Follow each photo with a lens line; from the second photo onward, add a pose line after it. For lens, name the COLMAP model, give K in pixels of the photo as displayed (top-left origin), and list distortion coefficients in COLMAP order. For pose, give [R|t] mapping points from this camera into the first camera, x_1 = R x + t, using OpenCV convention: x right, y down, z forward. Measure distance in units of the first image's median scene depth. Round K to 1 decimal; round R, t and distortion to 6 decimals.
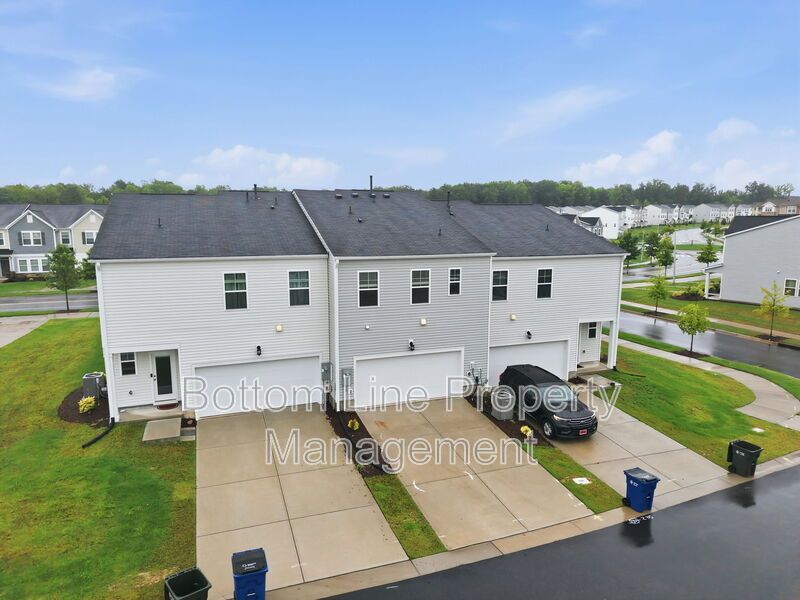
lens RADIAL K [[531.6, 0, 400.0], [0, 531.6, 300.0], [0, 0, 1]] dist [0.046368, -0.041344]
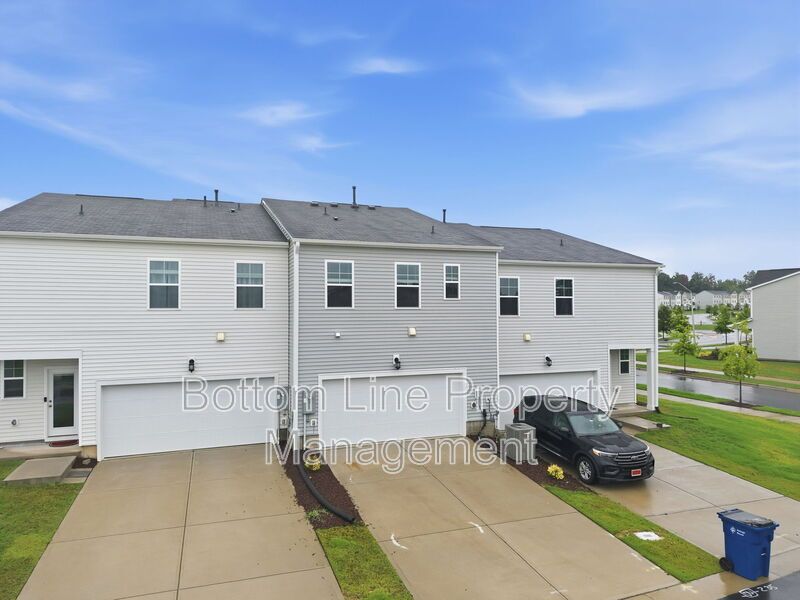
lens RADIAL K [[531.6, 0, 400.0], [0, 531.6, 300.0], [0, 0, 1]] dist [0.046368, -0.041344]
pose [[0.999969, -0.006009, -0.005173, 0.031918], [0.005024, 0.984917, -0.172957, 0.134590], [0.006135, 0.172926, 0.984916, 0.242621]]
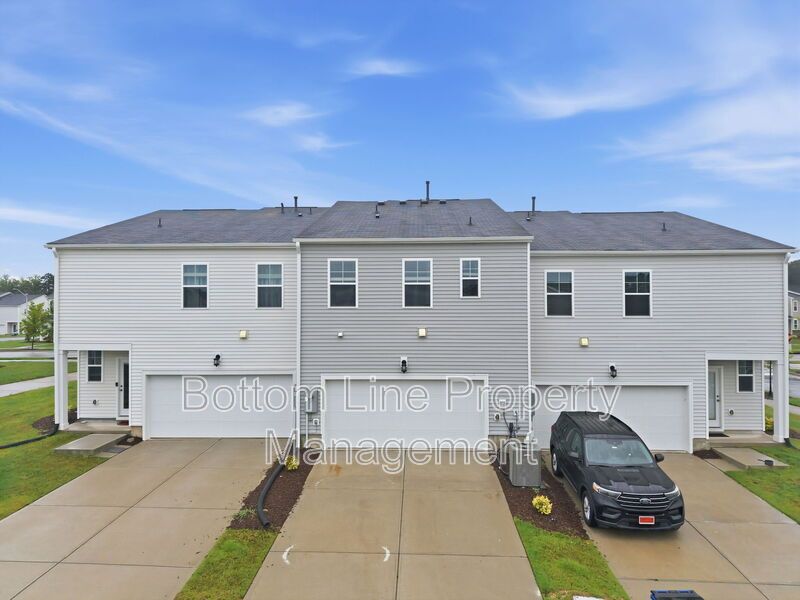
lens RADIAL K [[531.6, 0, 400.0], [0, 531.6, 300.0], [0, 0, 1]] dist [0.046368, -0.041344]
pose [[0.924648, -0.011639, -0.380646, 0.302466], [-0.054096, 0.985382, -0.161540, 0.119827], [0.376962, 0.169959, 0.910502, 0.343358]]
